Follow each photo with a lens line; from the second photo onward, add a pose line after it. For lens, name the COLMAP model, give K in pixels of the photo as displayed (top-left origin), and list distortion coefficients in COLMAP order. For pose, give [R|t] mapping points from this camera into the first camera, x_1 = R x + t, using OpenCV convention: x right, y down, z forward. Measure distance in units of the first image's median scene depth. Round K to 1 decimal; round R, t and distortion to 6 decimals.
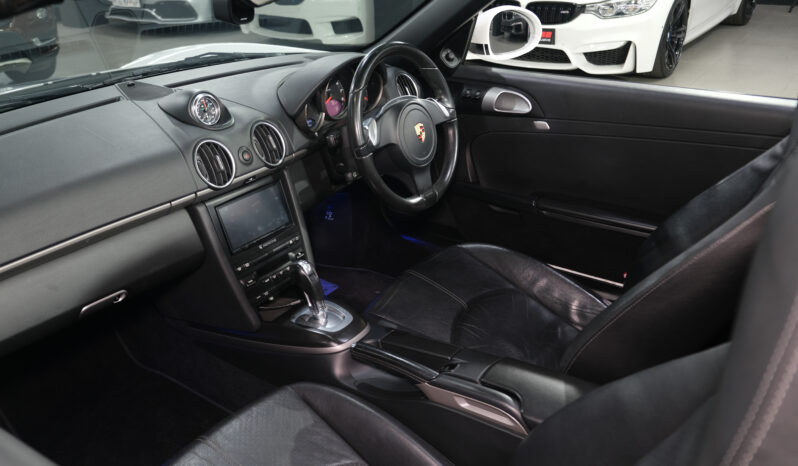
lens RADIAL K [[652.6, 0, 399.5], [0, 652.6, 269.5], [0, 0, 1]] dist [-0.086796, 0.002289]
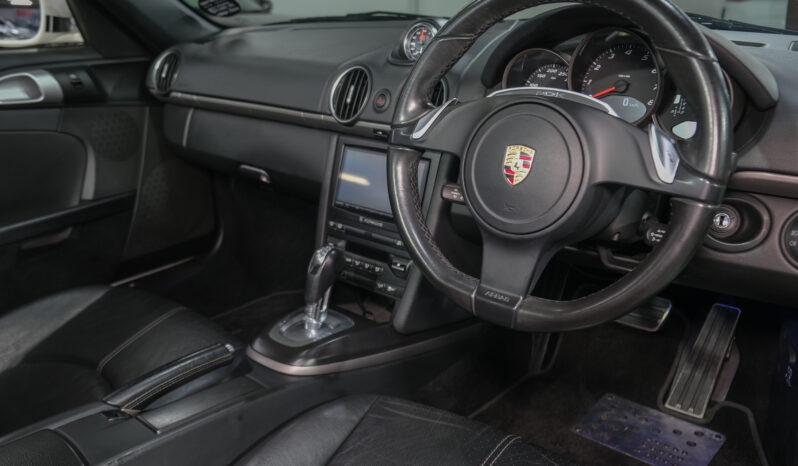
lens RADIAL K [[679.9, 0, 400.2], [0, 679.9, 246.0], [0, 0, 1]] dist [-0.006068, 0.011860]
pose [[-0.073742, 0.368095, -0.926859, 0.538947], [-0.463336, 0.810348, 0.358687, -0.316031], [0.883109, 0.455897, 0.110795, 0.949704]]
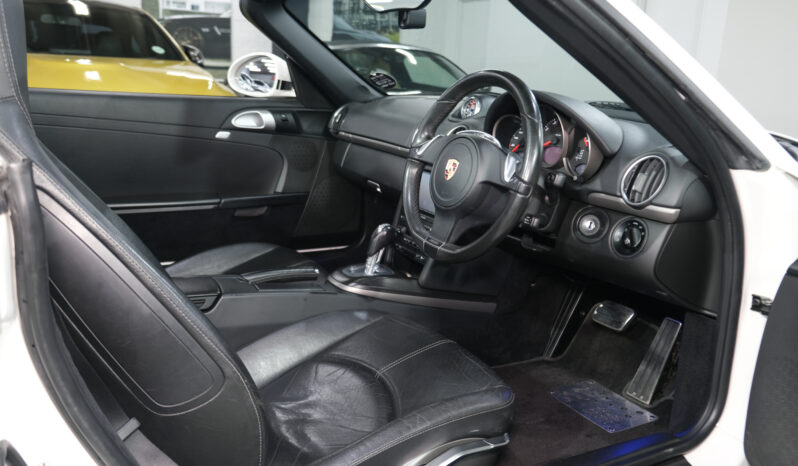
lens RADIAL K [[679.9, 0, 400.2], [0, 679.9, 246.0], [0, 0, 1]] dist [-0.006068, 0.011860]
pose [[-0.432405, 0.224086, -0.873391, 0.911872], [-0.461780, 0.776925, 0.427957, -0.511690], [0.774458, 0.588365, -0.232468, 1.283428]]
